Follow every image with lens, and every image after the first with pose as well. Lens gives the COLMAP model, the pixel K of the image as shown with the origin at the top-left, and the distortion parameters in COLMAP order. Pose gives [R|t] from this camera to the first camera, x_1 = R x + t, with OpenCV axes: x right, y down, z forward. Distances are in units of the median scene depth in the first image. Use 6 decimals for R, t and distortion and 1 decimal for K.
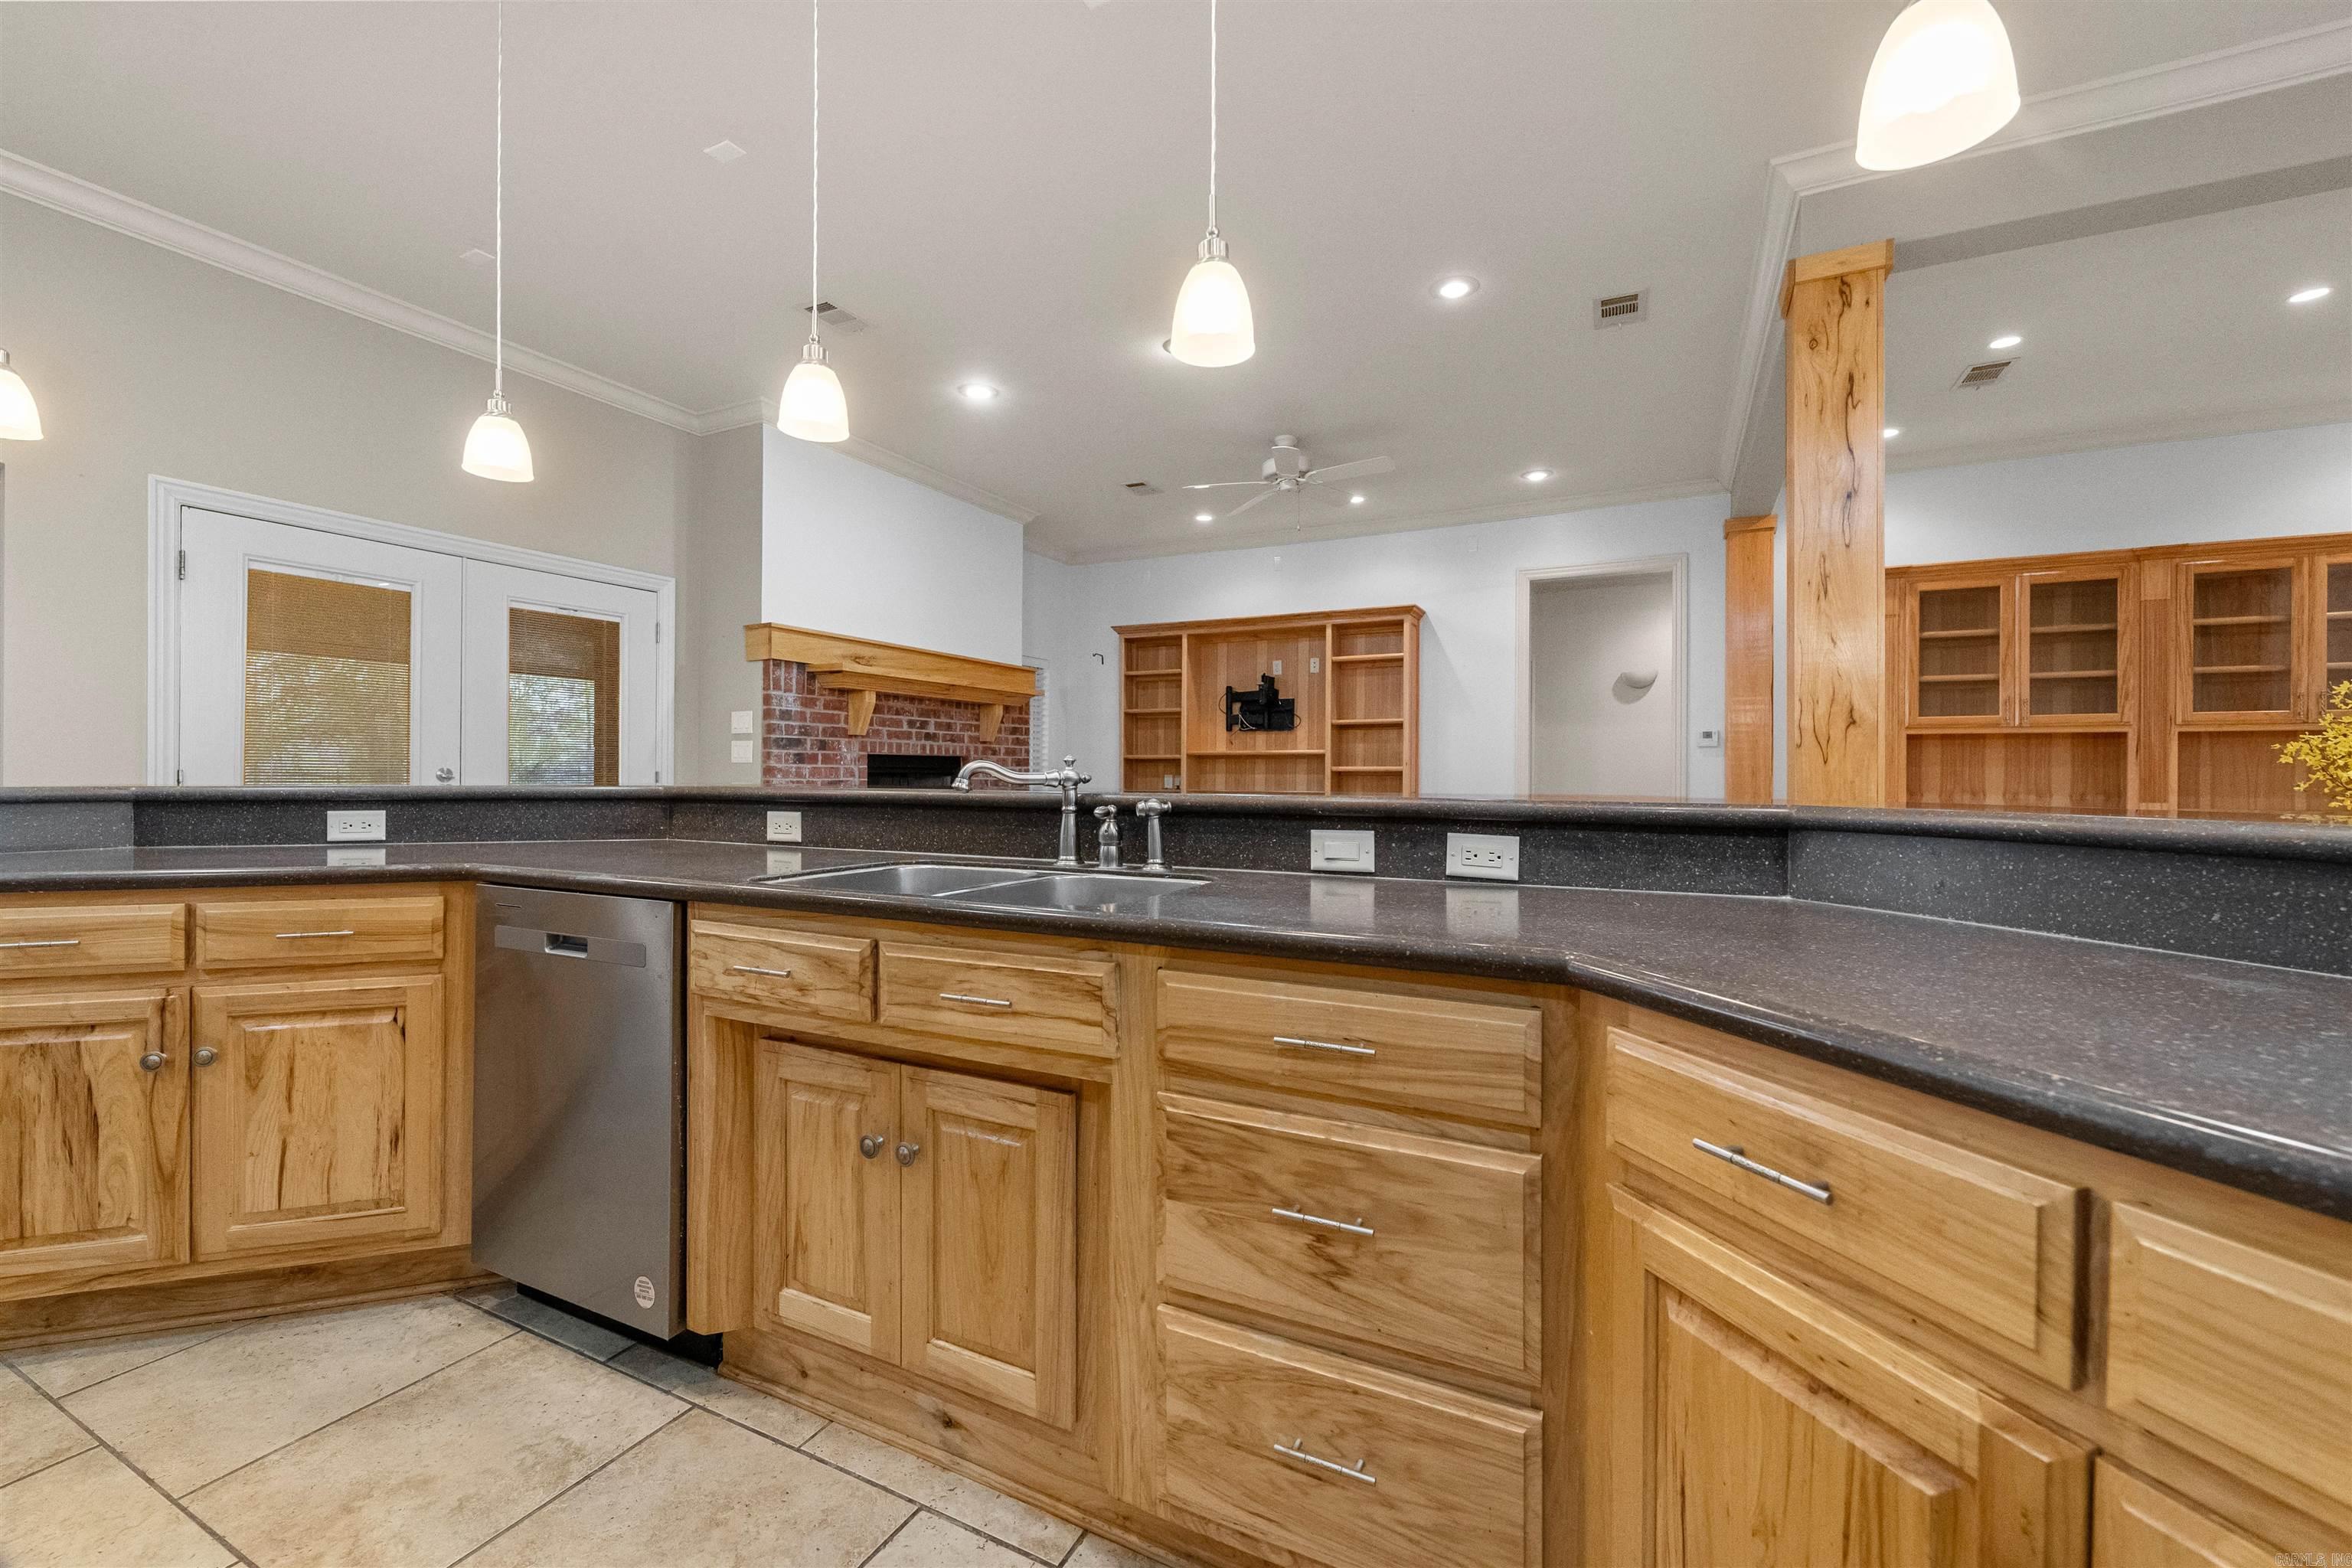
lens RADIAL K [[962.0, 0, 1171.6], [0, 962.0, 763.9], [0, 0, 1]] dist [0.007705, -0.003415]
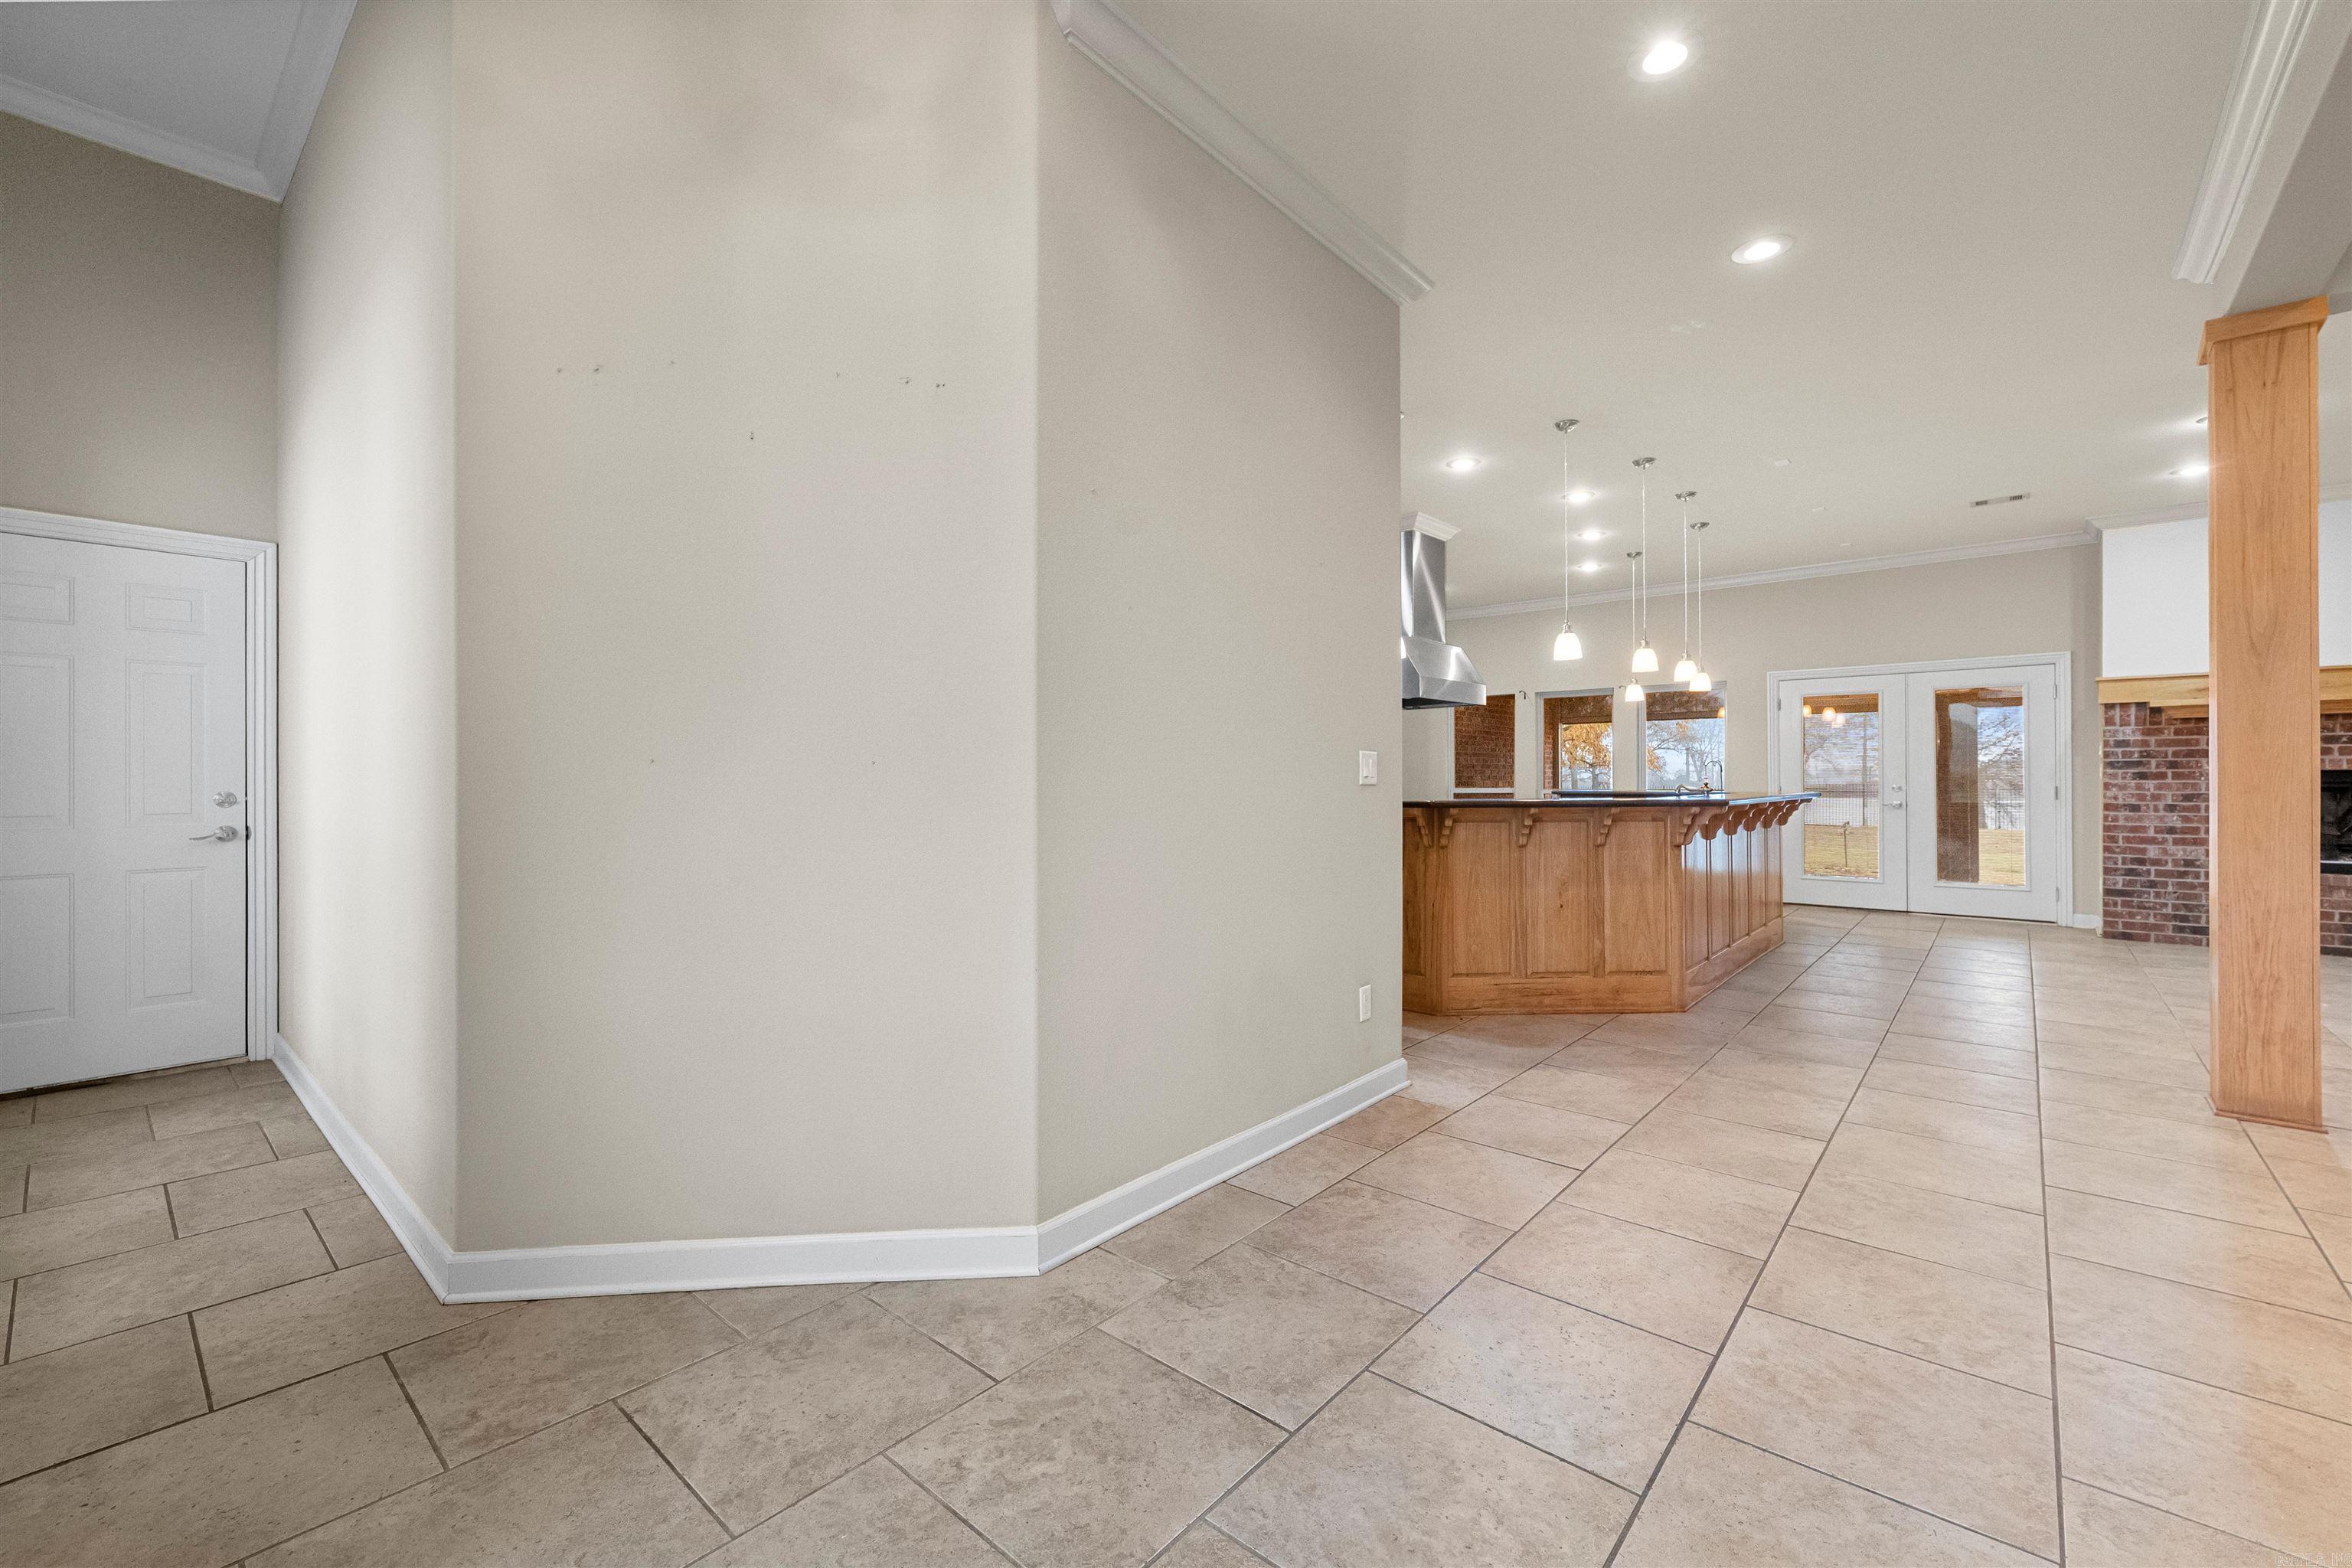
lens RADIAL K [[962.0, 0, 1174.0], [0, 962.0, 774.9], [0, 0, 1]] dist [0.007705, -0.003415]
pose [[-0.250218, -0.010231, -0.968135, 1.209019], [0.009199, 0.999874, -0.012944, -0.002041], [0.968146, -0.012144, -0.250092, 0.058522]]
